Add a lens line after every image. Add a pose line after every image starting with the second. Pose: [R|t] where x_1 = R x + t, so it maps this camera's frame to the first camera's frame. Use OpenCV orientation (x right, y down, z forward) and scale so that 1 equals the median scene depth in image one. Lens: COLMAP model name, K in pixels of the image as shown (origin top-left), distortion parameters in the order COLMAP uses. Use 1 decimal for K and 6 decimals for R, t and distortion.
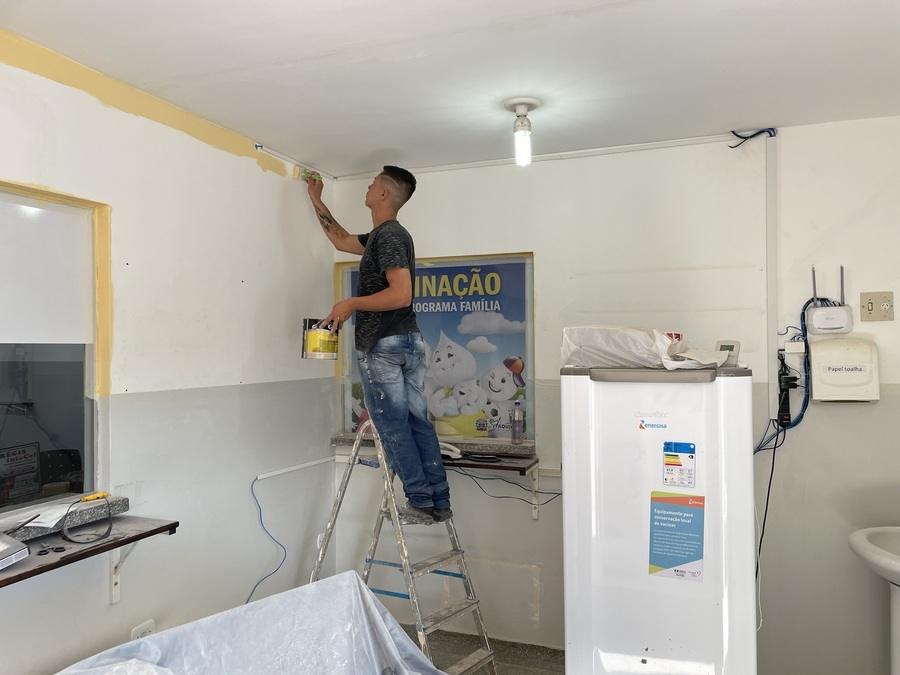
lens RADIAL K [[676.8, 0, 450.1], [0, 676.8, 348.0], [0, 0, 1]] dist [0.088515, -0.106105]
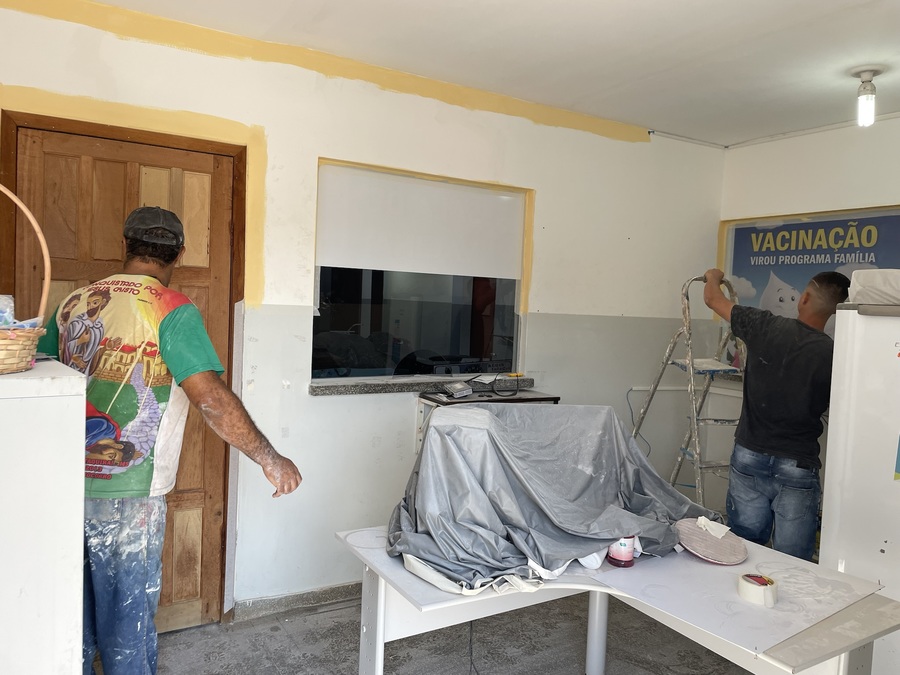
lens RADIAL K [[676.8, 0, 450.1], [0, 676.8, 348.0], [0, 0, 1]] dist [0.088515, -0.106105]
pose [[0.780068, 0.085198, -0.619867, 0.254463], [-0.051902, 0.996083, 0.071592, 0.036082], [0.623538, -0.023674, 0.781435, -0.245737]]
